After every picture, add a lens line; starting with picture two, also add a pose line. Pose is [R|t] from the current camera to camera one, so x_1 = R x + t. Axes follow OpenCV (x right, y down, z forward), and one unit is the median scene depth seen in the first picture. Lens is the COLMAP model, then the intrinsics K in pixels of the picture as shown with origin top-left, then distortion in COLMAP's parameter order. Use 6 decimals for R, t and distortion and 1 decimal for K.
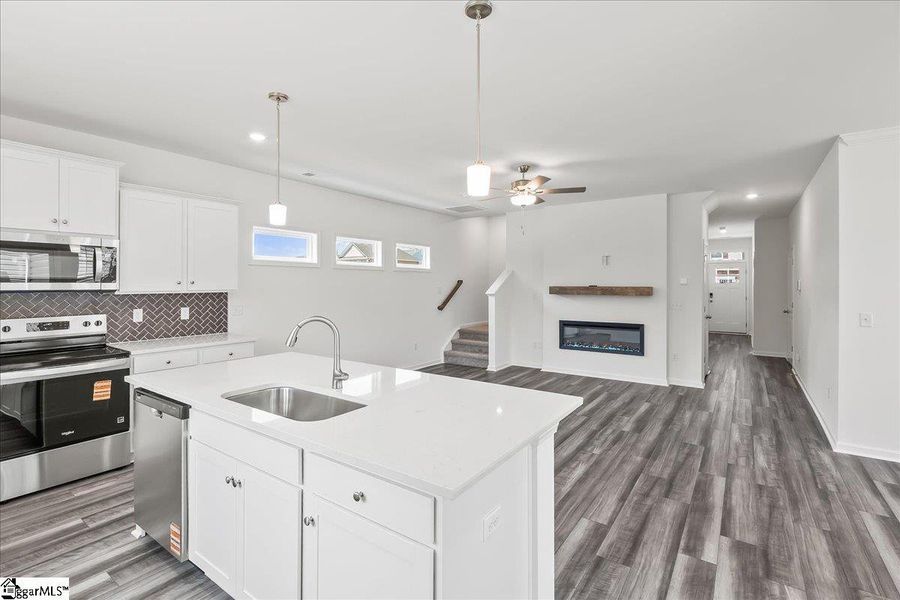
lens RADIAL K [[413.4, 0, 445.1], [0, 413.4, 281.2], [0, 0, 1]] dist [-0.016584, 0.000457]
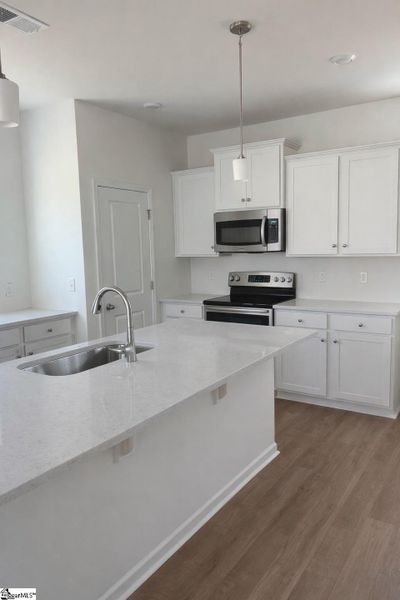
lens RADIAL K [[453.0, 0, 197.4], [0, 453.0, 303.5], [0, 0, 1]] dist [0.032186, -0.004341]
pose [[0.032745, 0.121864, -0.992006, 0.485128], [0.028786, 0.992012, 0.122815, 0.000404], [0.999049, -0.032578, 0.028976, 0.707416]]
